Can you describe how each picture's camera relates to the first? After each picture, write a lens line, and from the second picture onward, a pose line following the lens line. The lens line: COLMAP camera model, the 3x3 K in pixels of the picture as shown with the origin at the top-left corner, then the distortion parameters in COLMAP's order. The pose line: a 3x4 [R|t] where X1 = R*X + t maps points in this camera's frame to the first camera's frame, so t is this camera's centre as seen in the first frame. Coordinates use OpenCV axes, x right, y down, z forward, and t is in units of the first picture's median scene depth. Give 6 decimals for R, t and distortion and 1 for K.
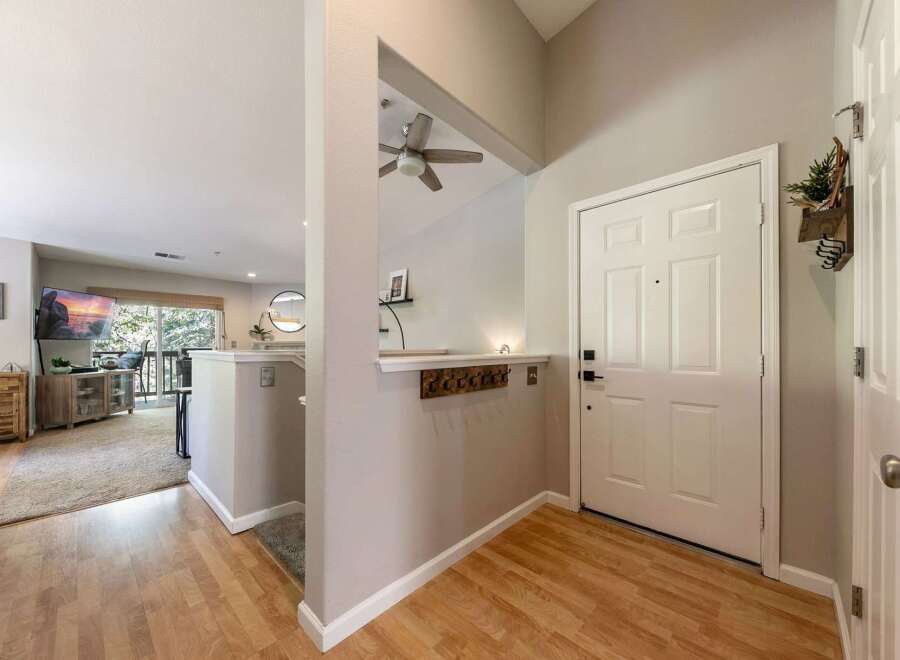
lens RADIAL K [[347.2, 0, 449.6], [0, 347.2, 339.3], [0, 0, 1]] dist [-0.000625, -0.000095]
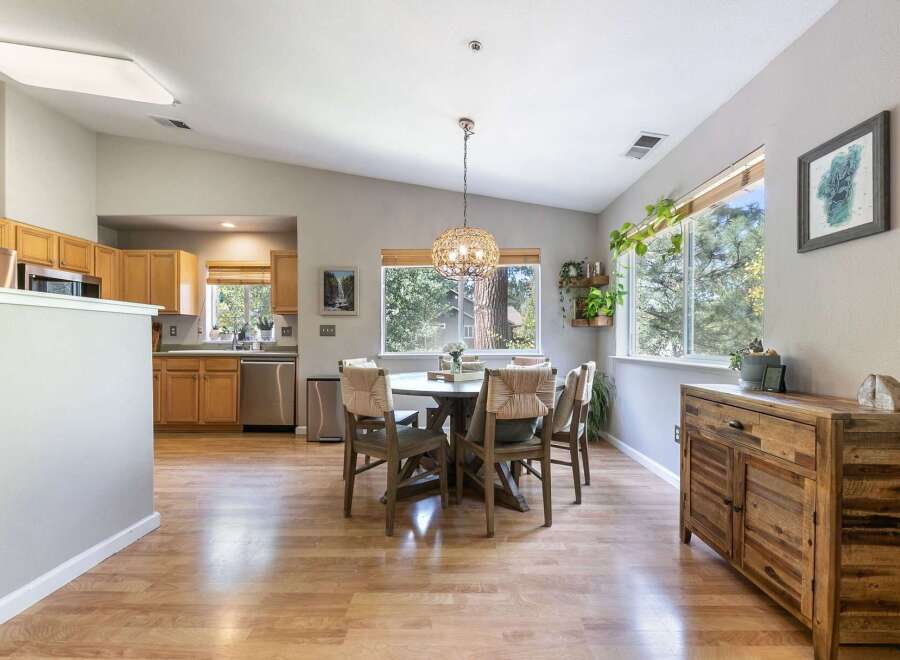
lens RADIAL K [[379.0, 0, 451.4], [0, 379.0, 342.4], [0, 0, 1]] dist [0.009082, -0.000414]
pose [[-0.730086, 0.001218, -0.683354, -0.477953], [0.012893, 0.999845, -0.011992, 0.023871], [0.683234, -0.017565, -0.729988, 0.604391]]
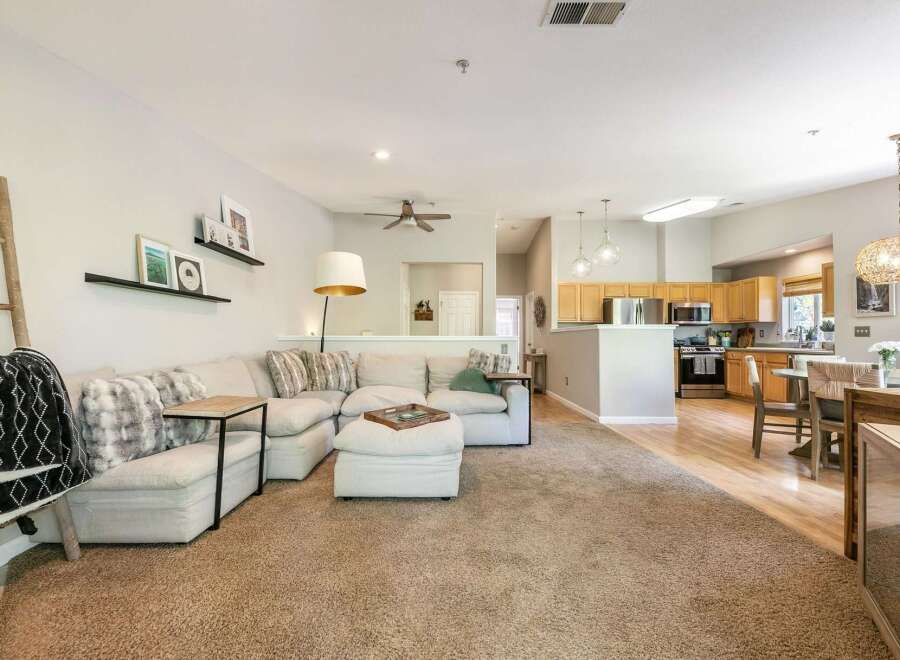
lens RADIAL K [[378.5, 0, 447.0], [0, 378.5, 334.0], [0, 0, 1]] dist [0.000129, -0.000203]
pose [[-0.691026, 0.008206, 0.722783, -0.738438], [-0.017705, 0.999443, -0.028274, 0.030835], [-0.722613, -0.032335, -0.690496, 1.011267]]
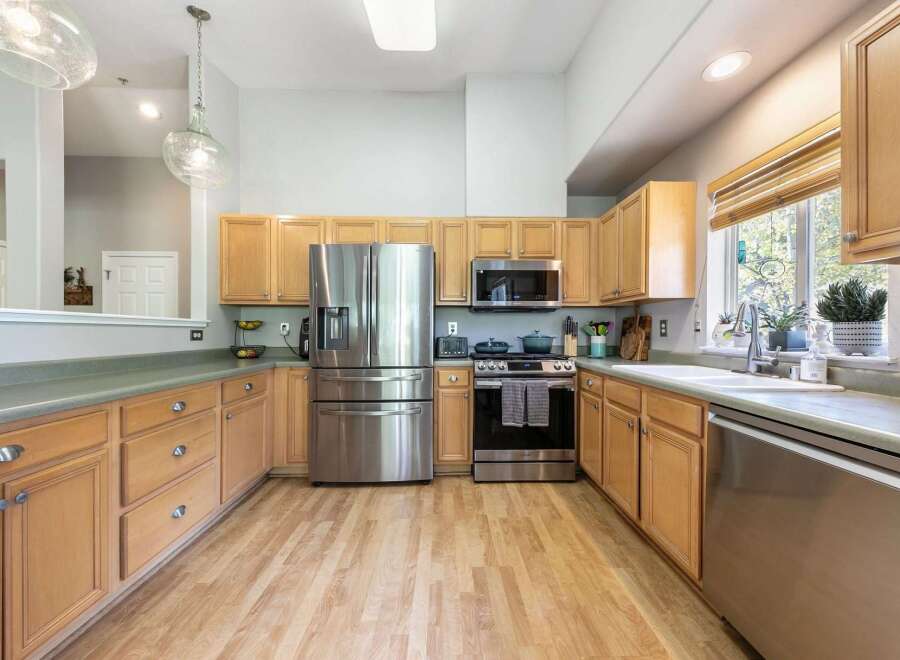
lens RADIAL K [[335.6, 0, 453.7], [0, 335.6, 334.9], [0, 0, 1]] dist [0.001269, 0.000039]
pose [[-0.704797, -0.004979, 0.709391, -0.690509], [-0.014082, 0.999877, -0.006973, -0.000264], [-0.709269, -0.014904, -0.704780, 0.140623]]
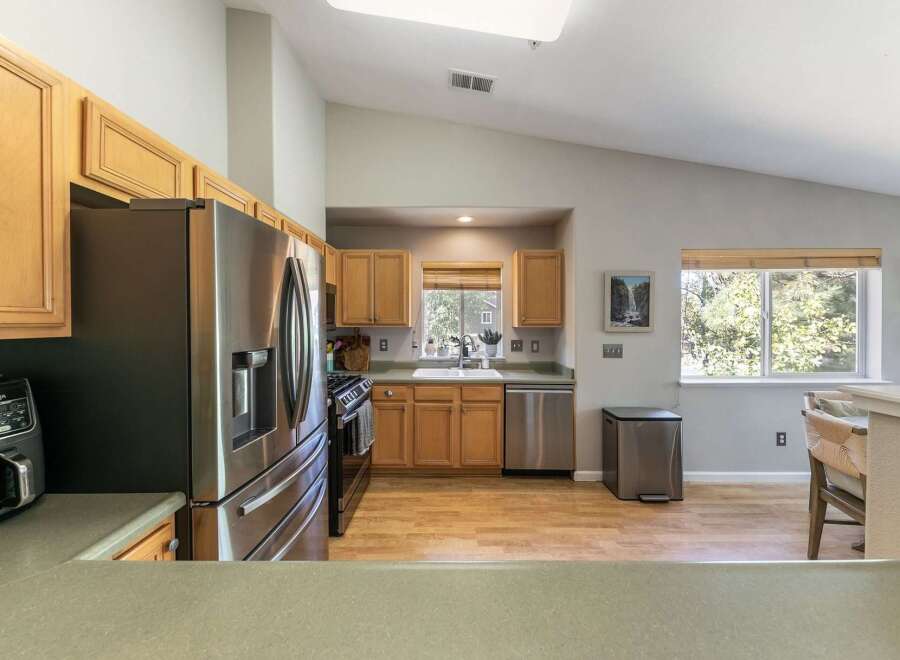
lens RADIAL K [[337.7, 0, 450.1], [0, 337.7, 326.1], [0, 0, 1]] dist [0.027809, -0.013033]
pose [[-0.722885, 0.005607, -0.690945, -0.287867], [0.012666, 0.999907, -0.005137, -0.040601], [0.690852, -0.012465, -0.722889, 0.174839]]
